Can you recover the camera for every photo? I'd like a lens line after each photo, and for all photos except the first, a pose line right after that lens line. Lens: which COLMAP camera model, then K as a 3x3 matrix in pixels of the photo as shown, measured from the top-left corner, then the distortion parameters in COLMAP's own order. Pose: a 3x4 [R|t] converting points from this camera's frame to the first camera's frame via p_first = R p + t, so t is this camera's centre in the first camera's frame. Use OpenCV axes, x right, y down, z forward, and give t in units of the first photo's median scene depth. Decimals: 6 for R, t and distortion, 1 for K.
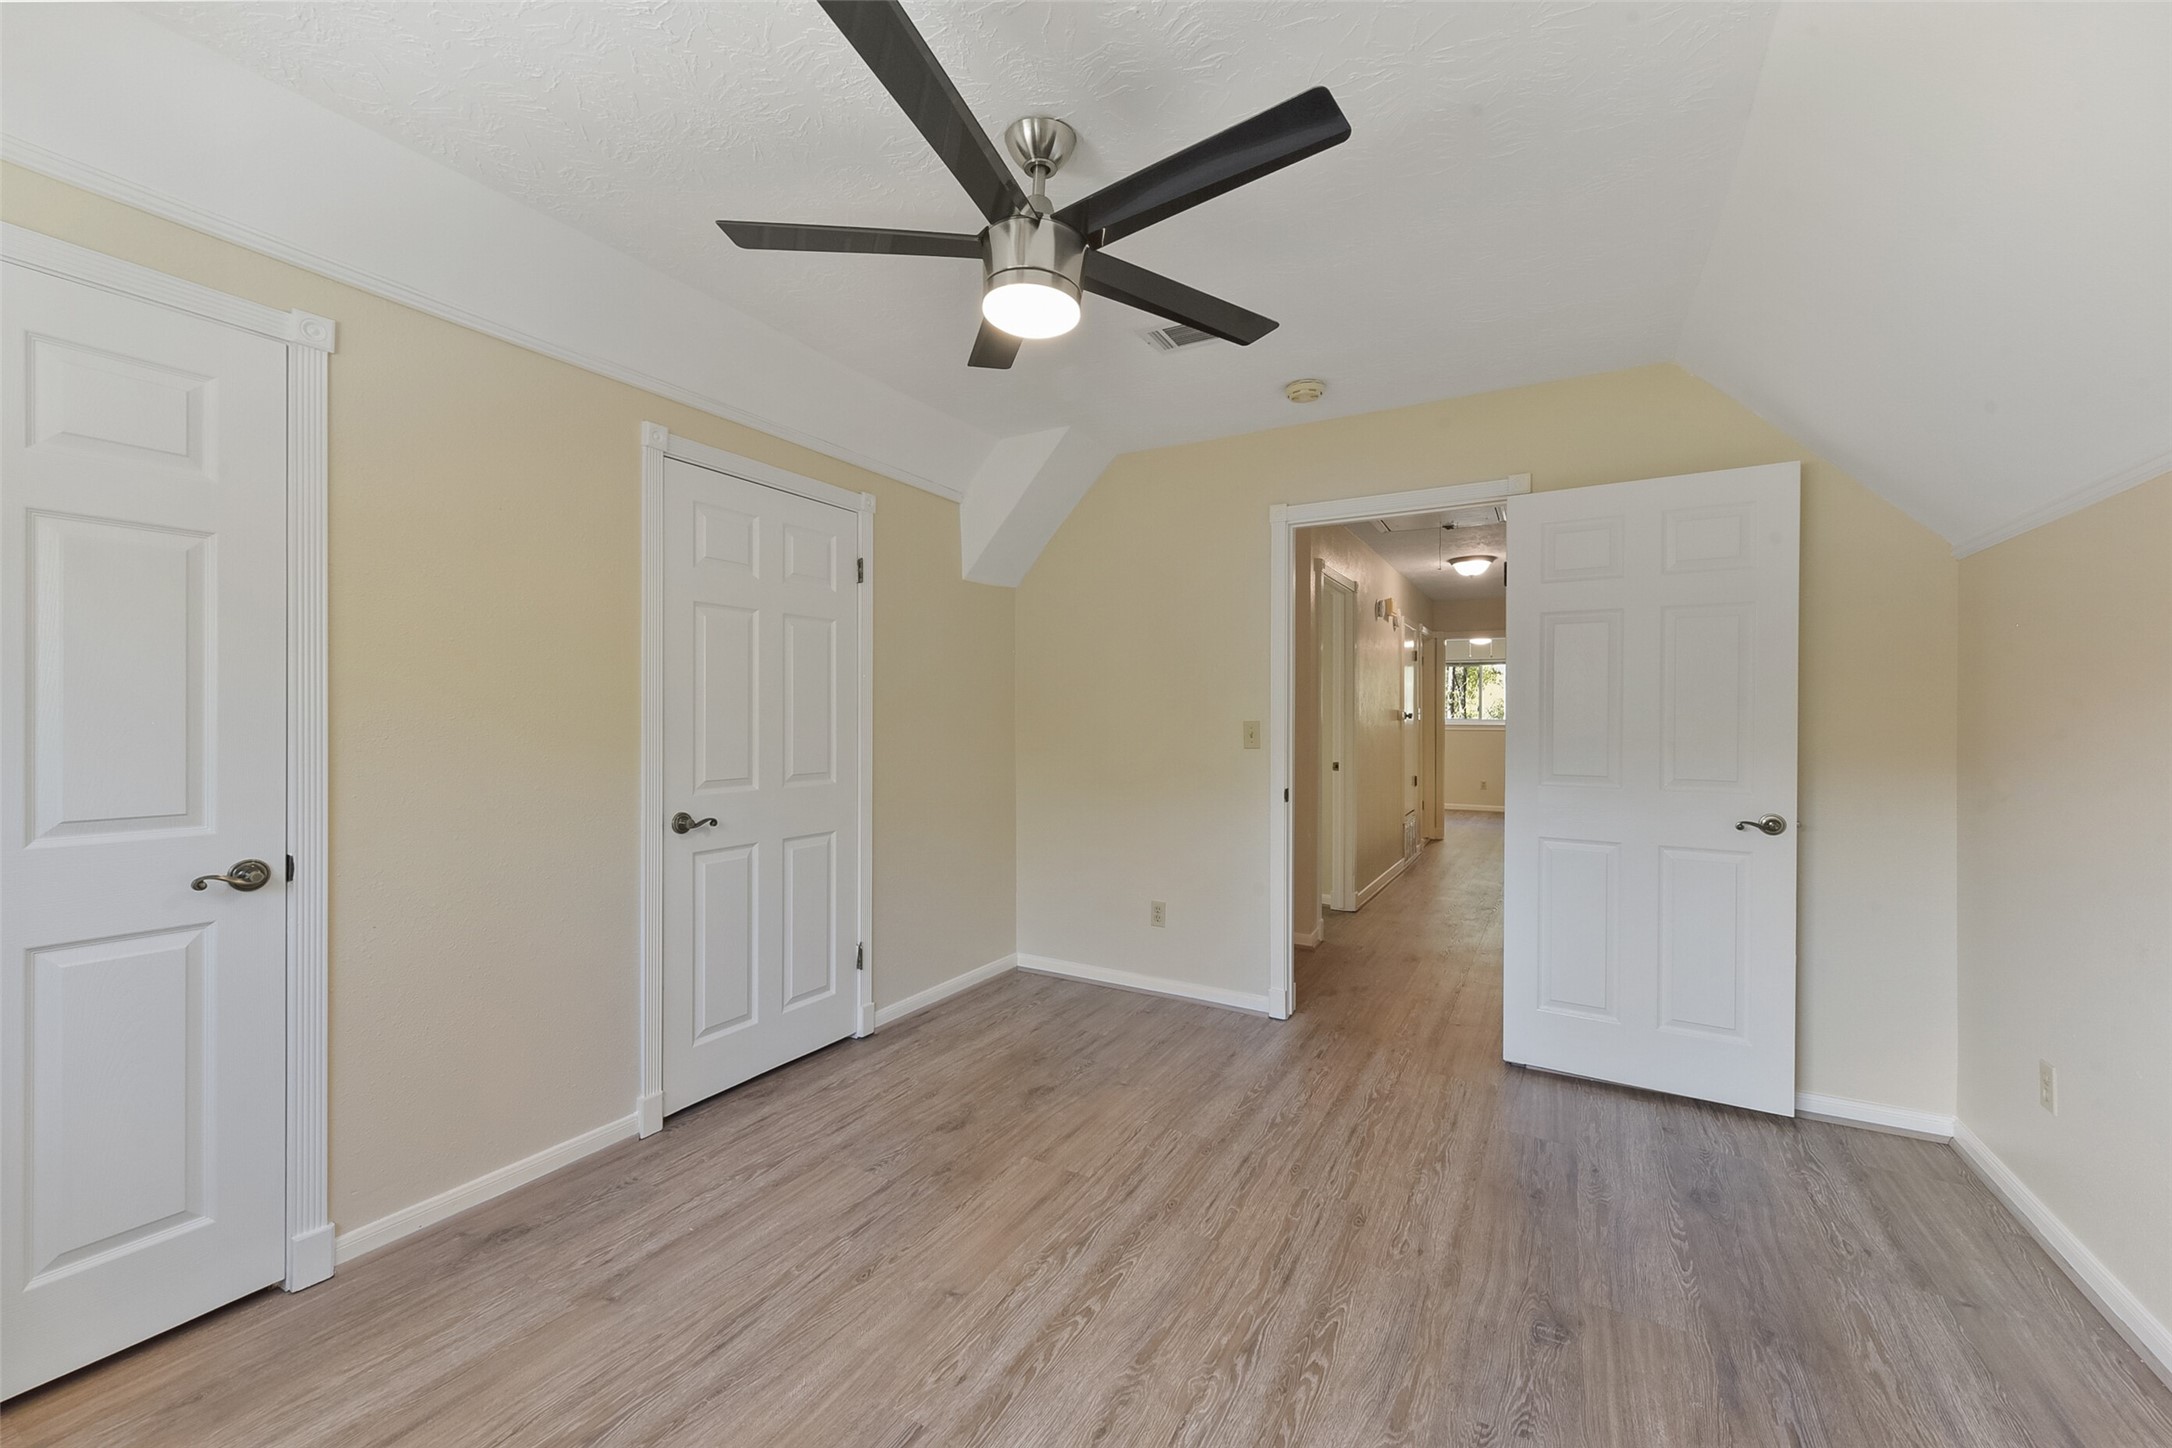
lens RADIAL K [[871.1, 0, 1070.0], [0, 871.1, 727.2], [0, 0, 1]] dist [0.010971, -0.003273]
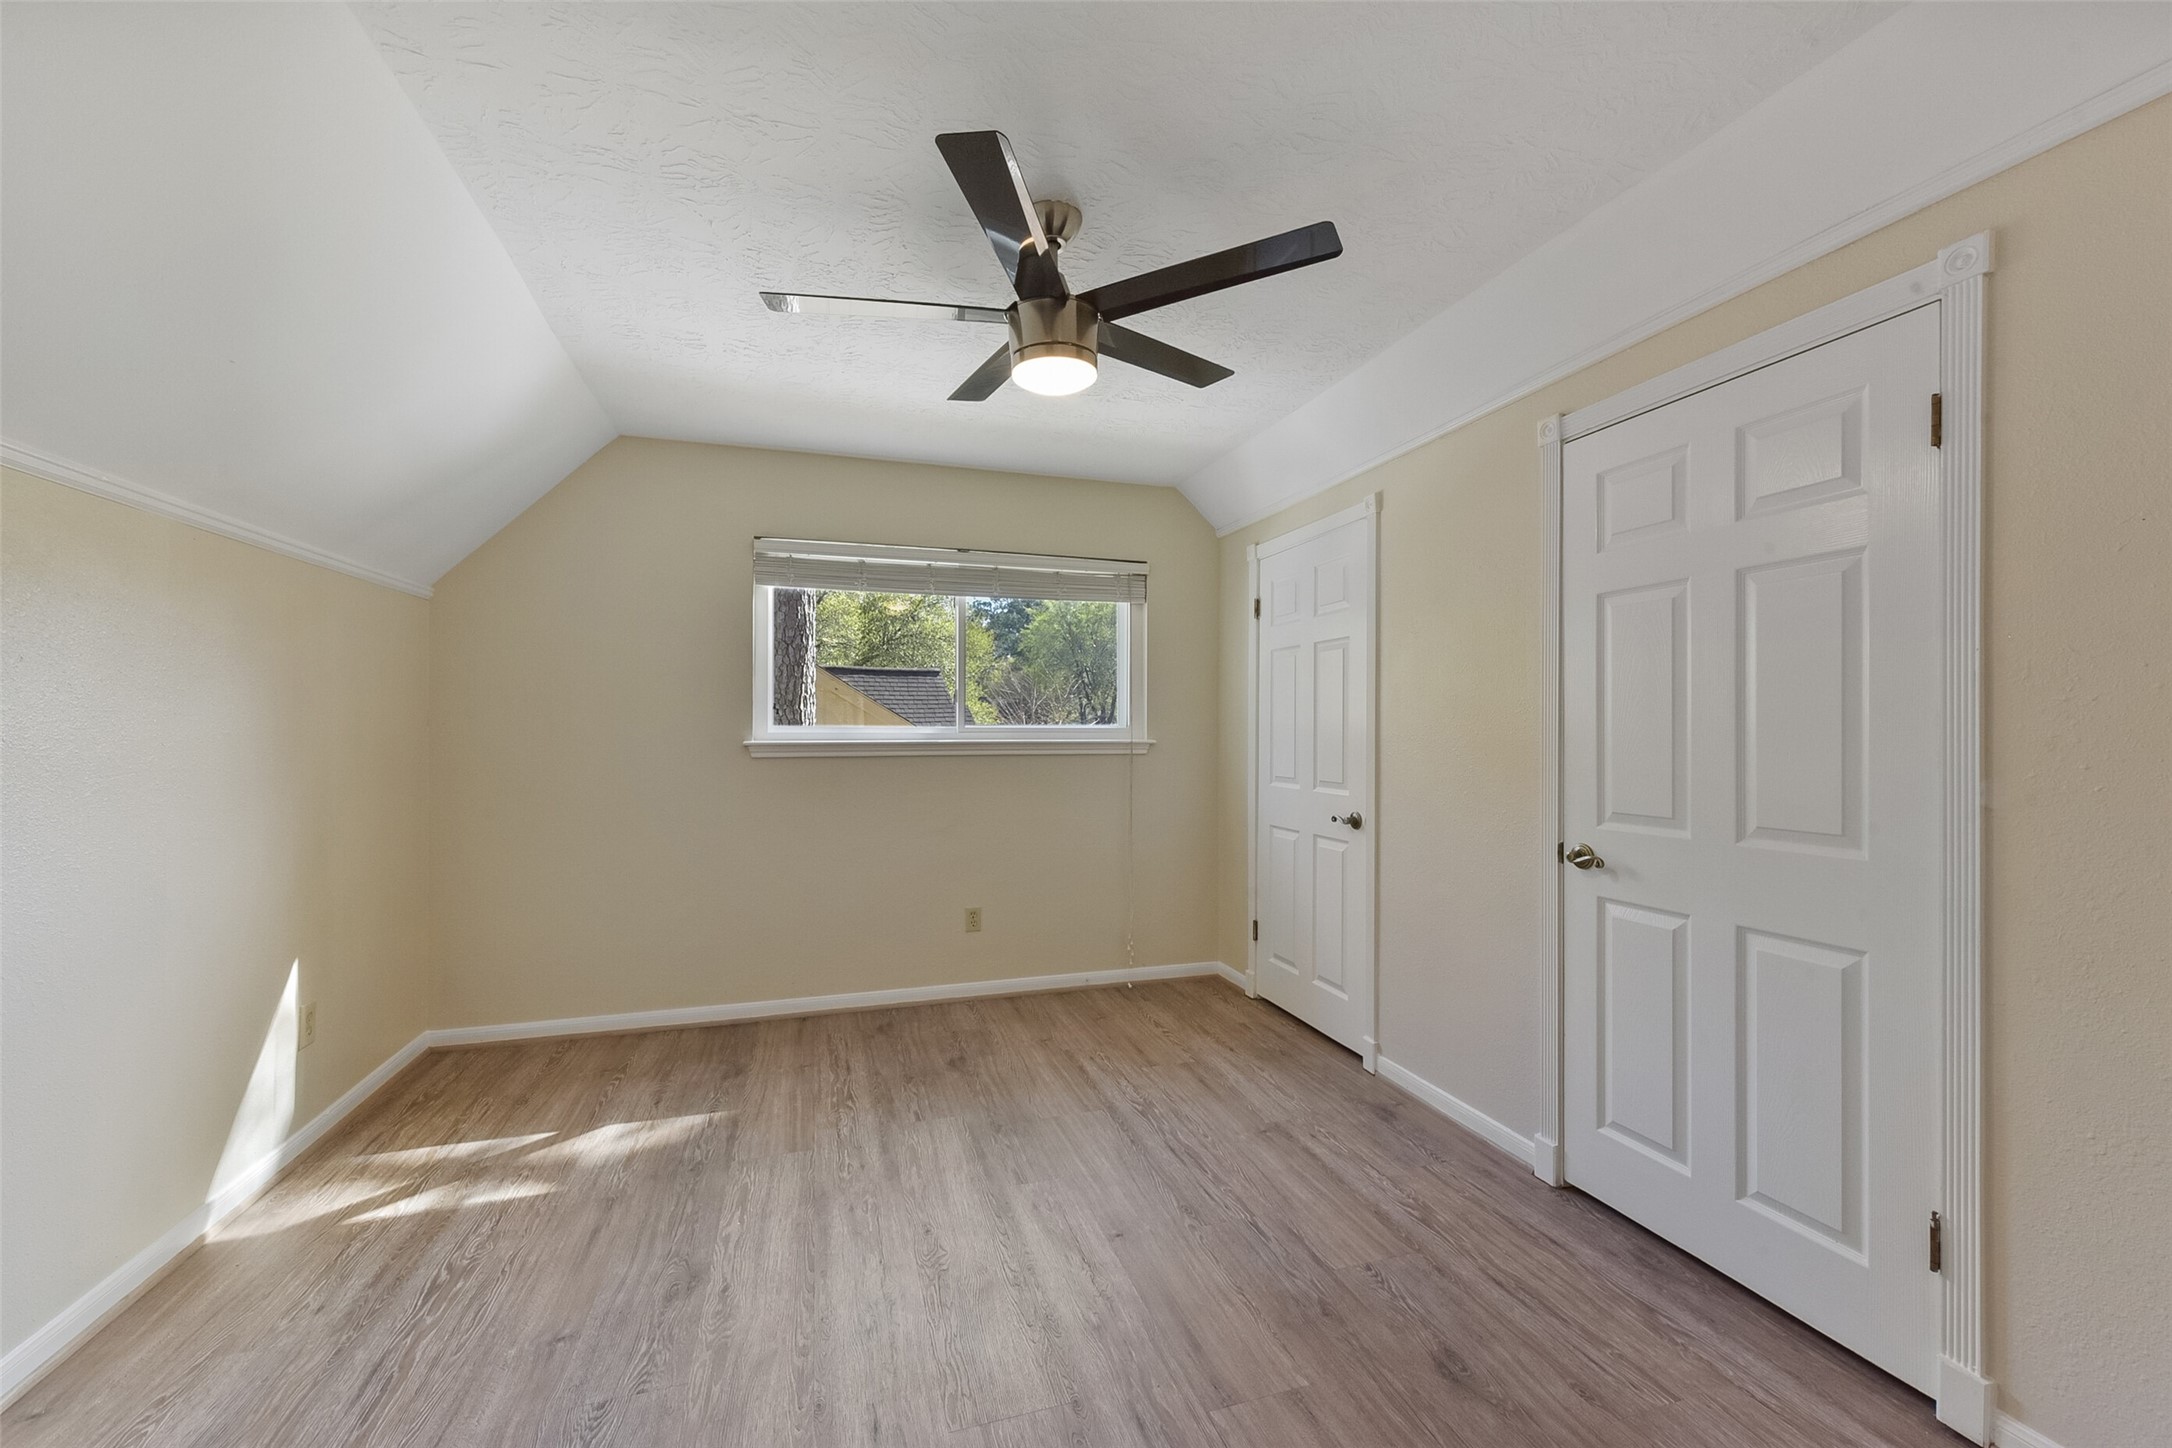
lens RADIAL K [[871.1, 0, 1093.6], [0, 871.1, 735.8], [0, 0, 1]] dist [0.010971, -0.003273]
pose [[-0.673705, -0.002447, -0.738996, 0.612262], [-0.012146, 0.999896, 0.007762, -0.010884], [0.738900, 0.014205, -0.673665, 1.451863]]
